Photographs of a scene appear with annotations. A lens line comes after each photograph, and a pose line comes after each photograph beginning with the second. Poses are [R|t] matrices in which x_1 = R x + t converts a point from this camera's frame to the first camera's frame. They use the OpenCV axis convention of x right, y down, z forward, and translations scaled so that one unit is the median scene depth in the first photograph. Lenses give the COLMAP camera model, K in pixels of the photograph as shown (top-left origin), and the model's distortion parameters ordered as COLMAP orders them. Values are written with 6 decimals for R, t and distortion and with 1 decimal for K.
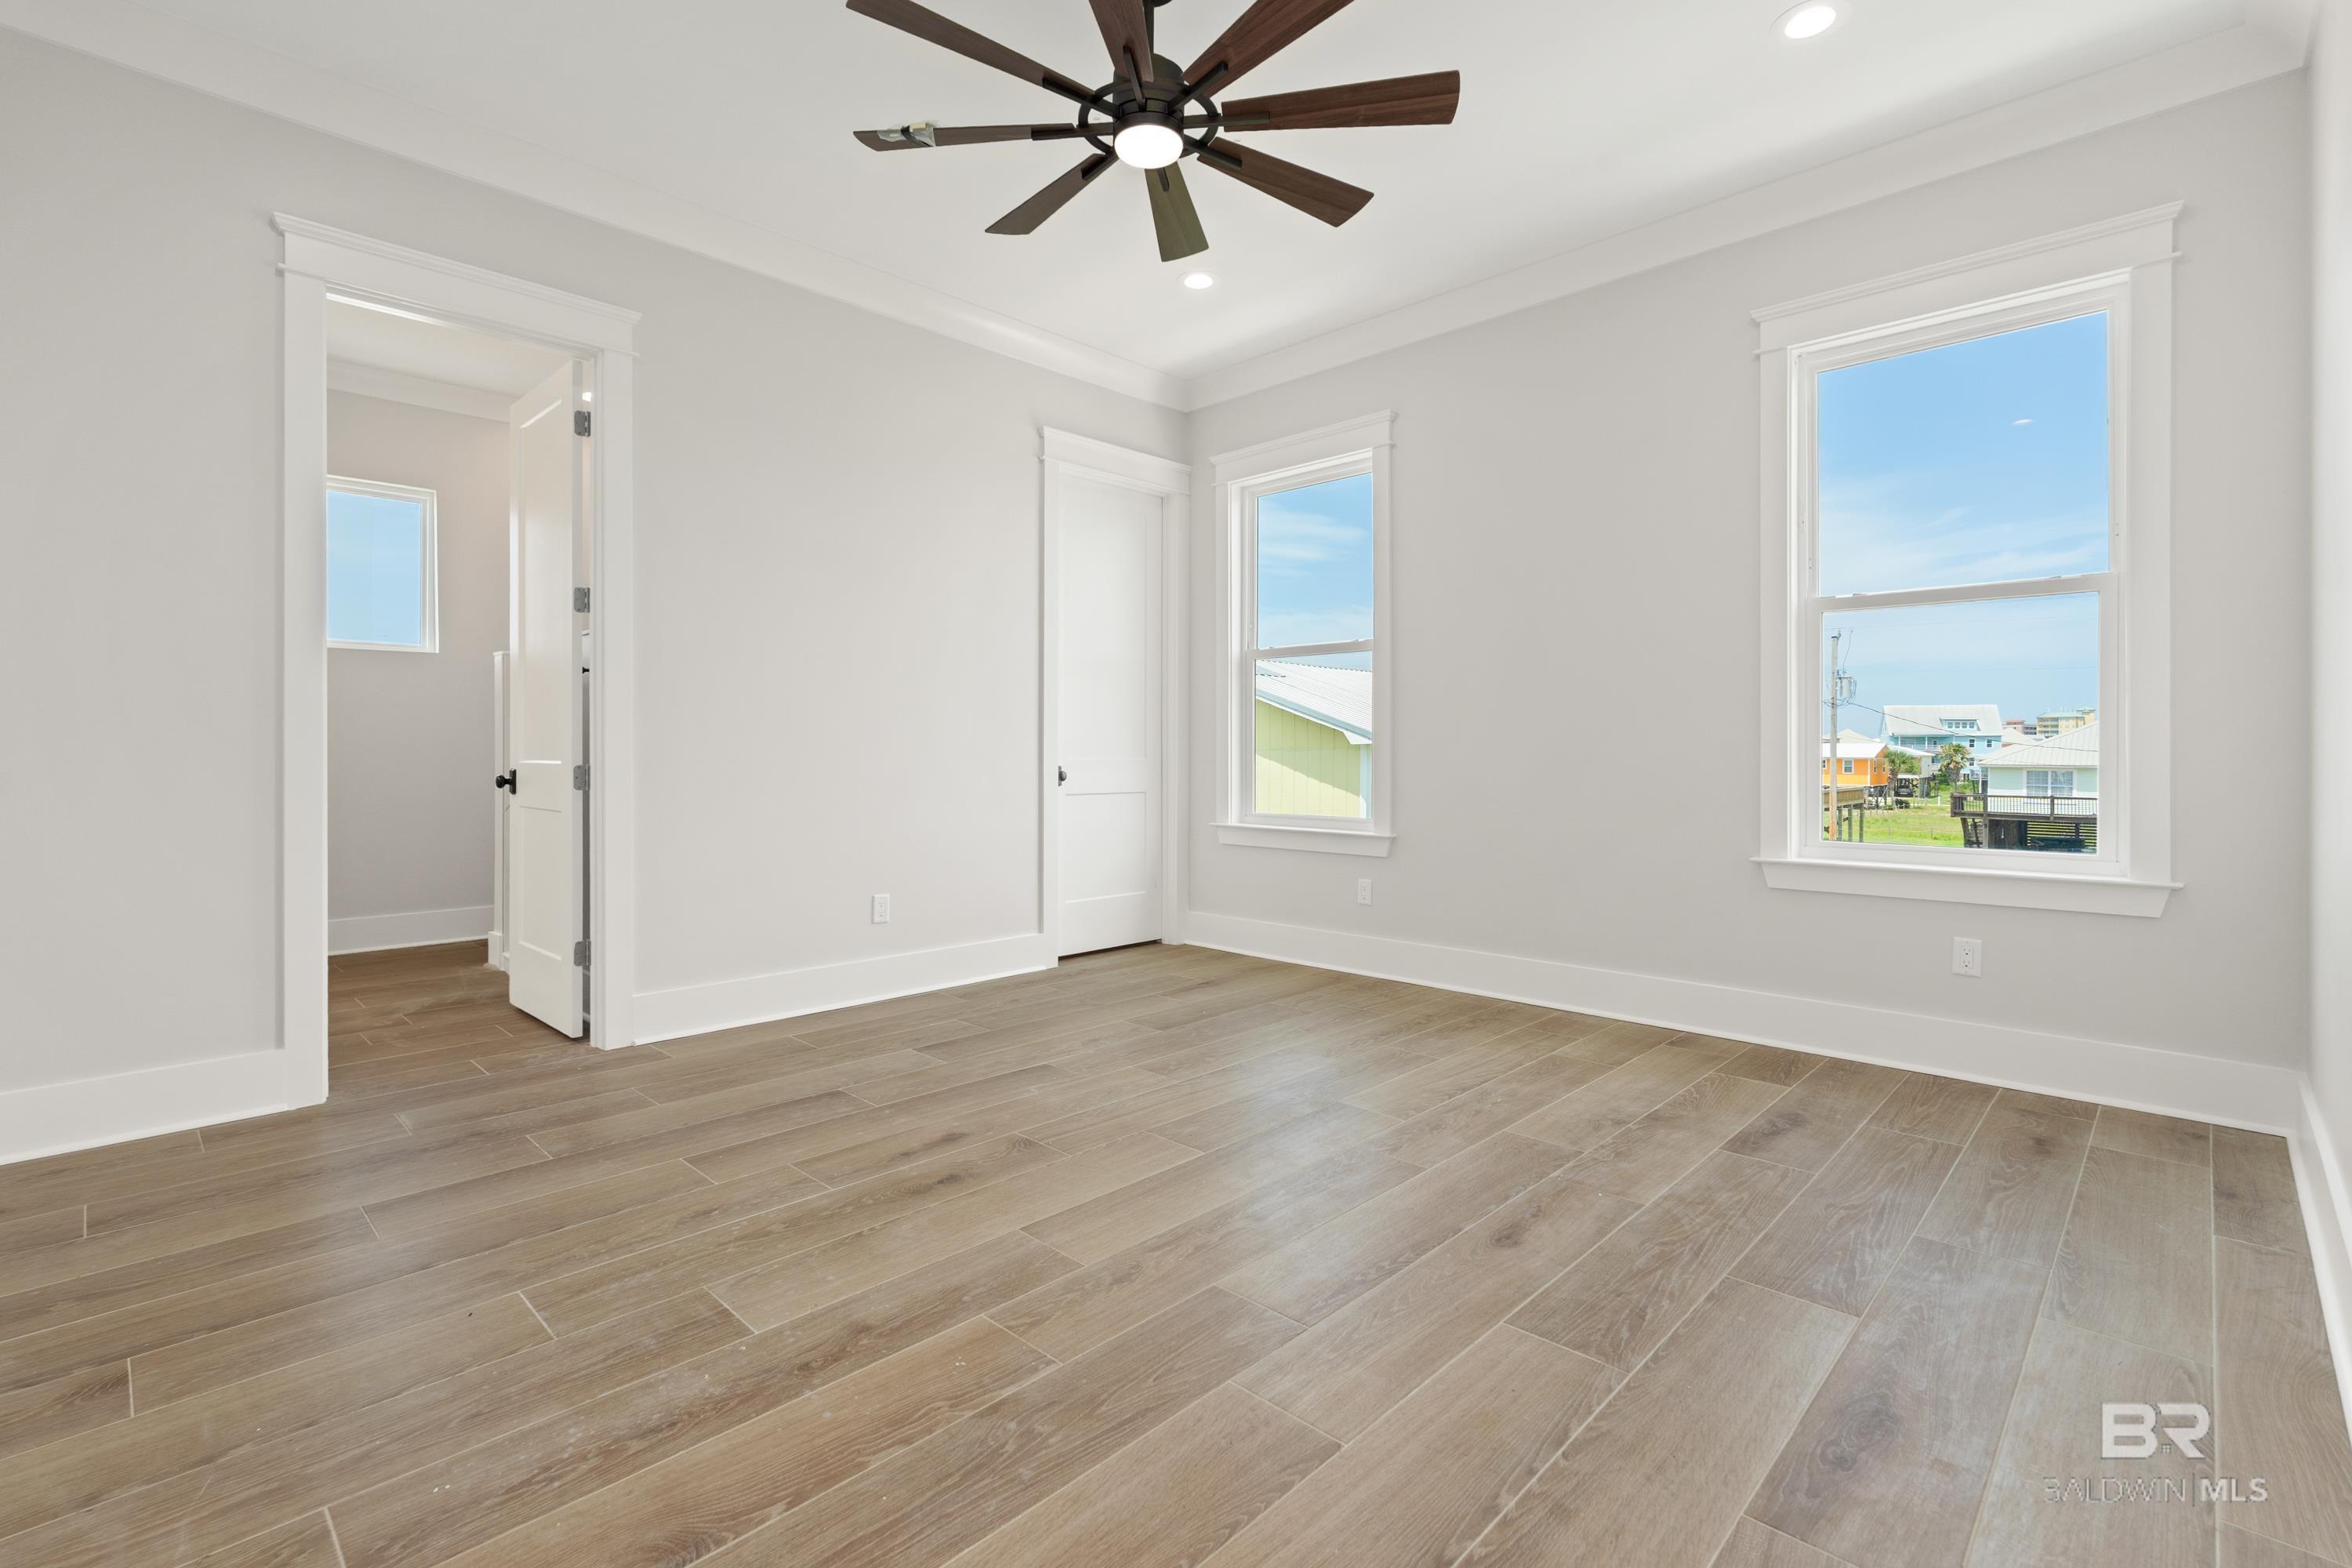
lens RADIAL K [[1045.6, 0, 1178.1], [0, 1045.6, 748.5], [0, 0, 1]] dist [-0.005697, -0.000577]
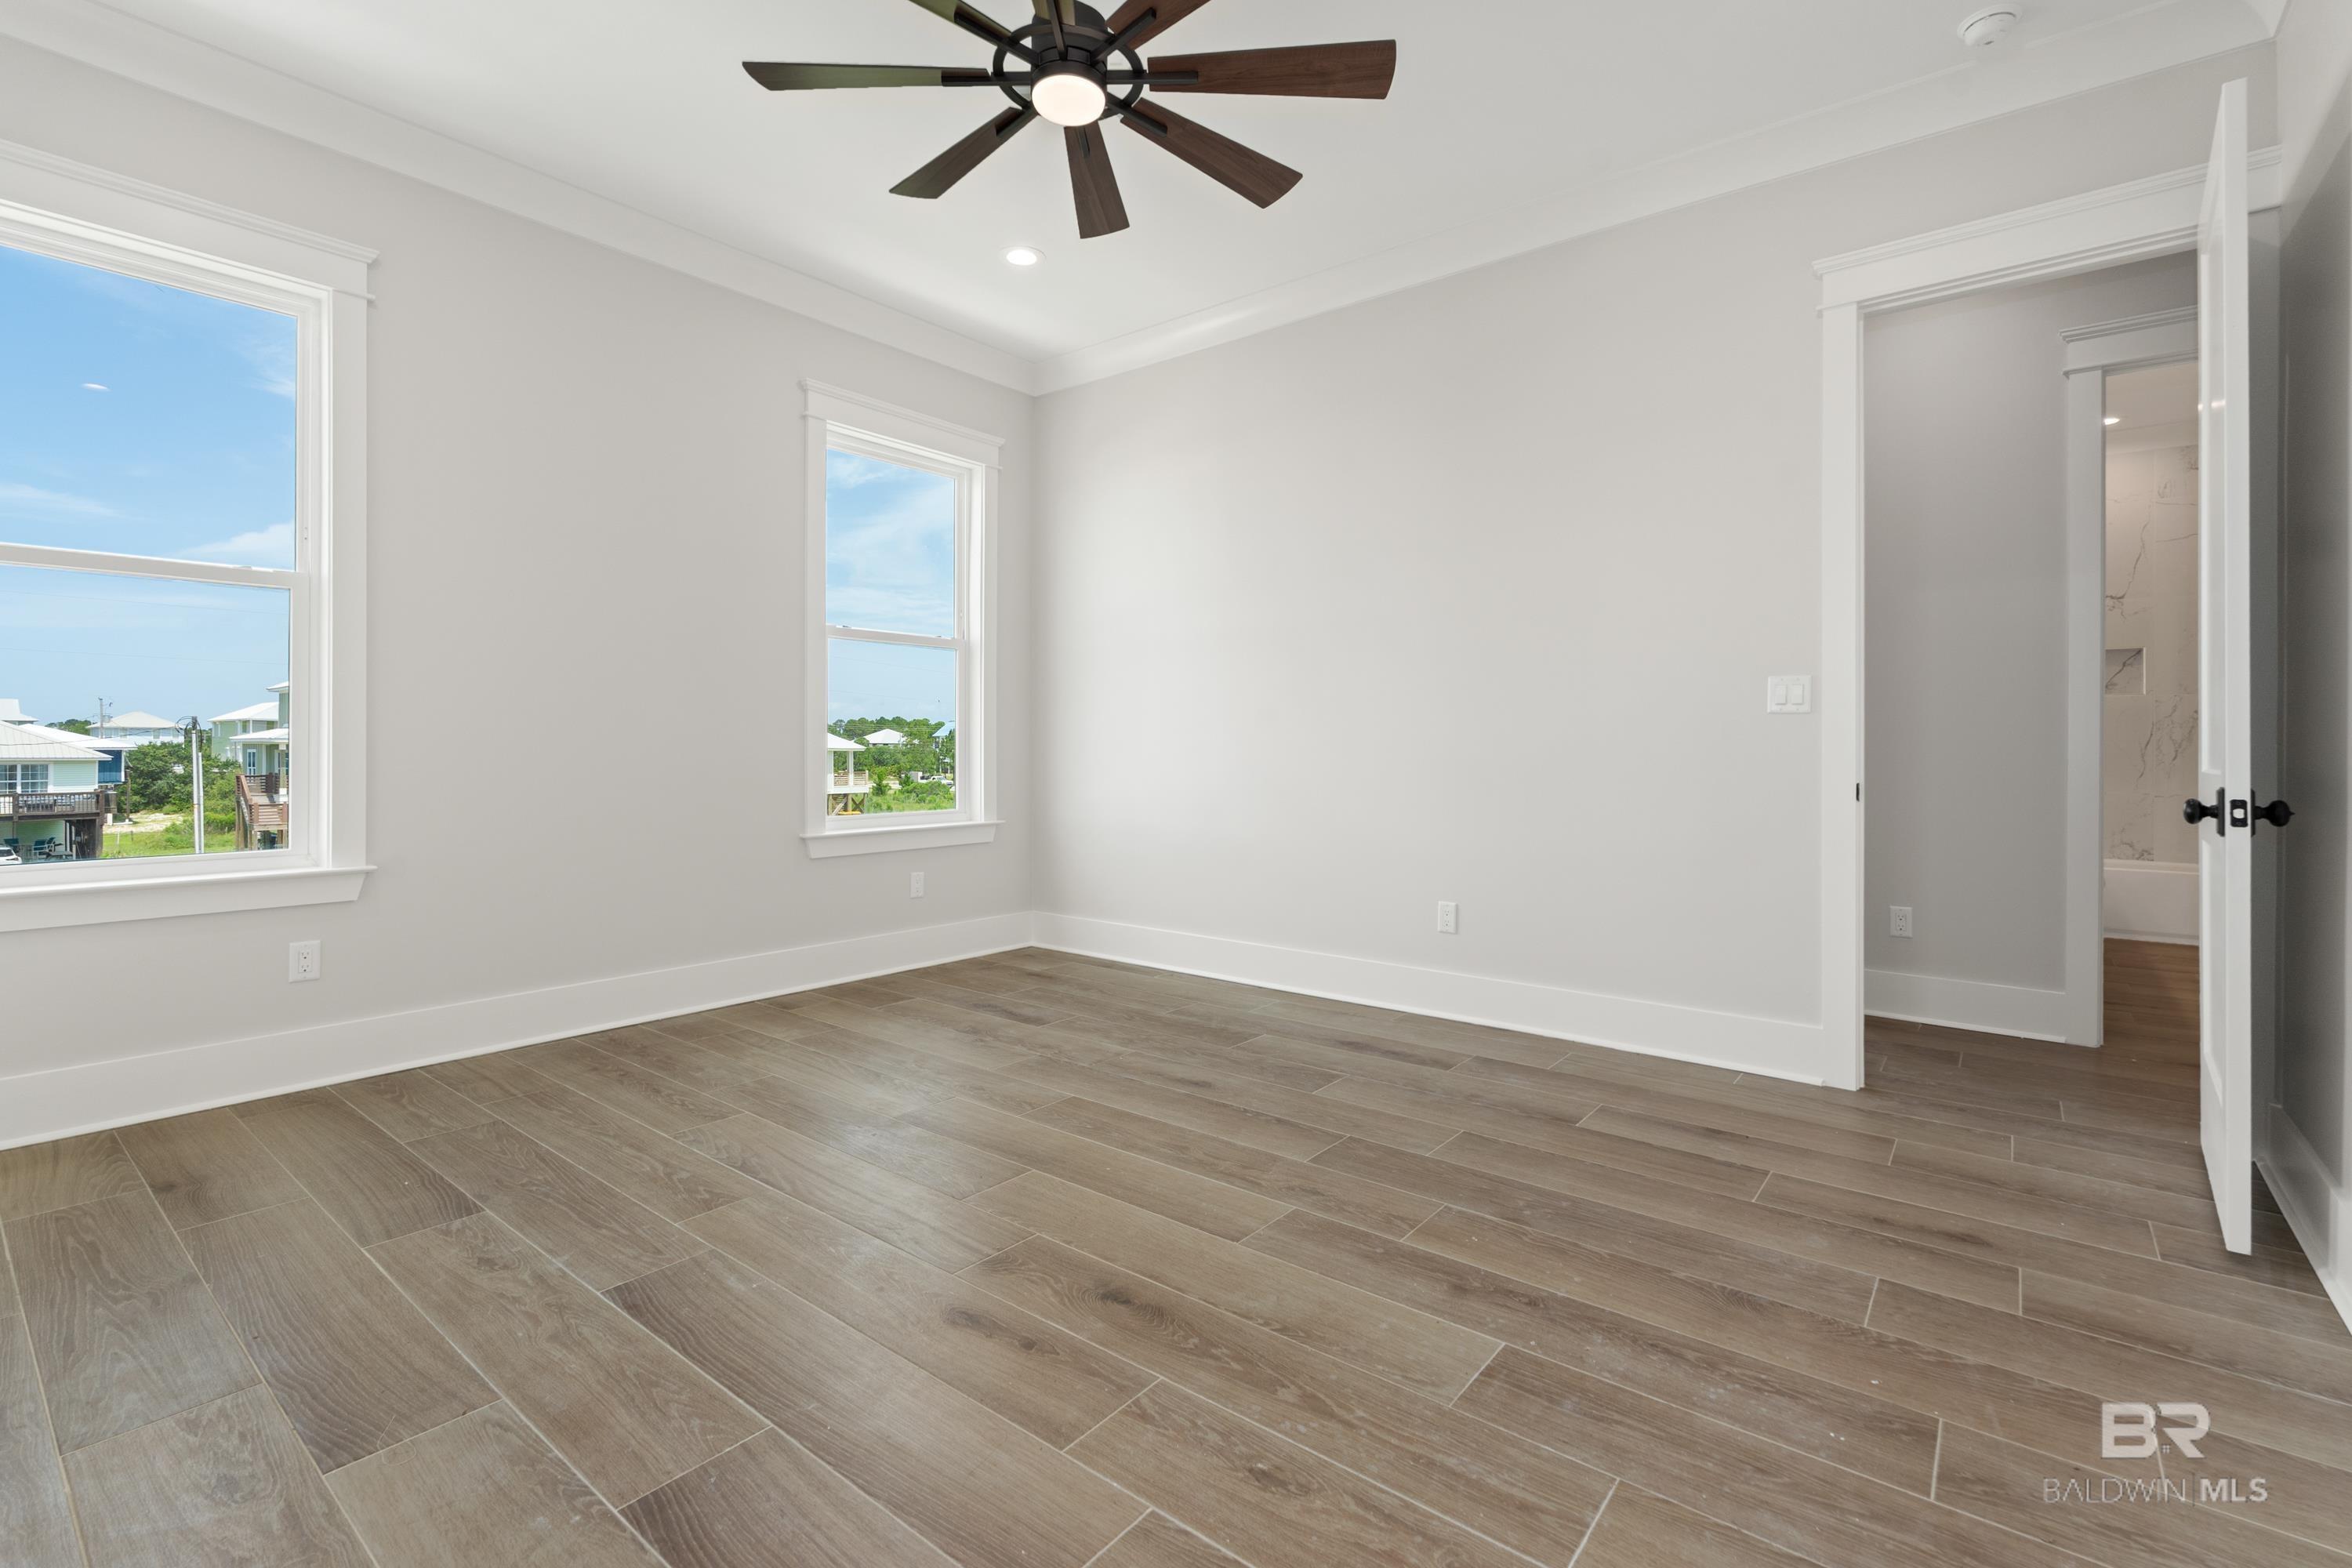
lens RADIAL K [[1045.6, 0, 1170.5], [0, 1045.6, 760.4], [0, 0, 1]] dist [-0.005697, -0.000577]
pose [[-0.082008, -0.012098, 0.996558, -1.198657], [-0.008074, 0.999902, 0.011474, 0.006014], [-0.996599, -0.007105, -0.082097, 1.244404]]
